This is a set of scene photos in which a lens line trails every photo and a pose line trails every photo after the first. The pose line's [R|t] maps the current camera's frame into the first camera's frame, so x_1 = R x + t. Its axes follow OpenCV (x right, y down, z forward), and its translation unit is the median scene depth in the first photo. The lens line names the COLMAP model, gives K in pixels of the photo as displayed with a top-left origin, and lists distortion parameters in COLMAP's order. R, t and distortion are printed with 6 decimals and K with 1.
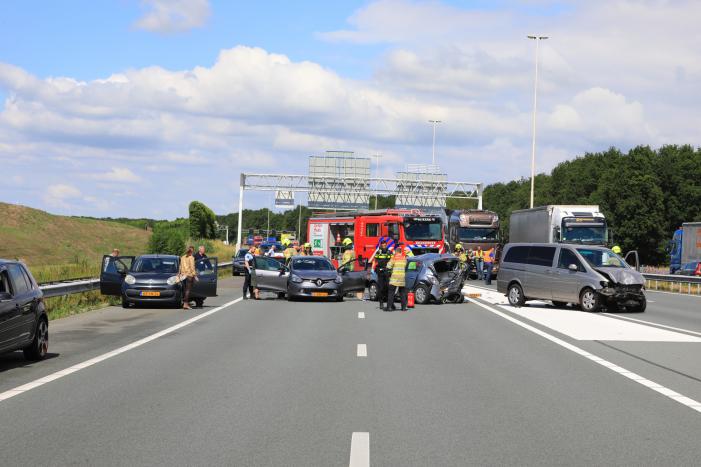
lens RADIAL K [[1488.4, 0, 342.7], [0, 1488.4, 230.6], [0, 0, 1]] dist [0.007456, 0.000000]
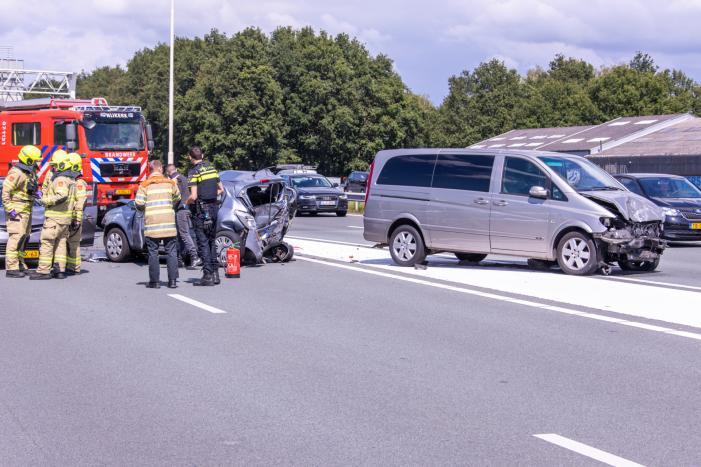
lens RADIAL K [[1747.8, 0, 372.3], [0, 1747.8, 211.0], [0, 0, 1]] dist [0.038457, 0.000000]
pose [[0.947958, -0.024497, 0.317452, -0.093127], [0.012124, 0.999090, 0.040894, 0.004474], [-0.318165, -0.034917, 0.947392, 0.383773]]
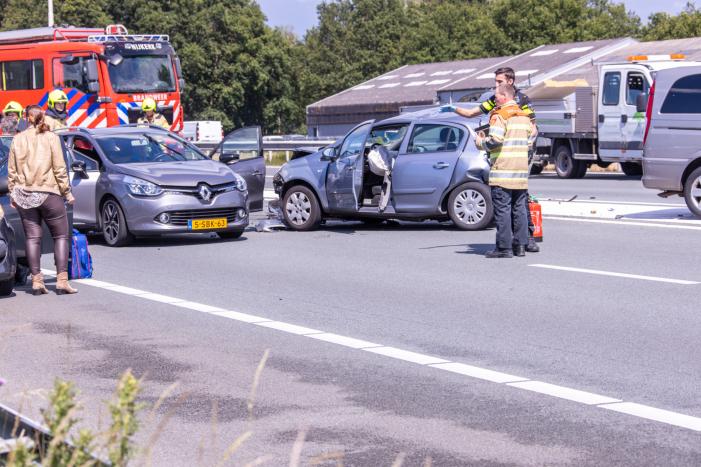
lens RADIAL K [[2089.1, 0, 350.4], [0, 2089.1, 240.2], [0, 0, 1]] dist [0.056557, 0.000000]
pose [[0.906827, -0.073782, 0.414995, -0.206594], [0.046014, 0.996005, 0.076532, 0.007381], [-0.418983, -0.050305, 0.906599, 0.492562]]
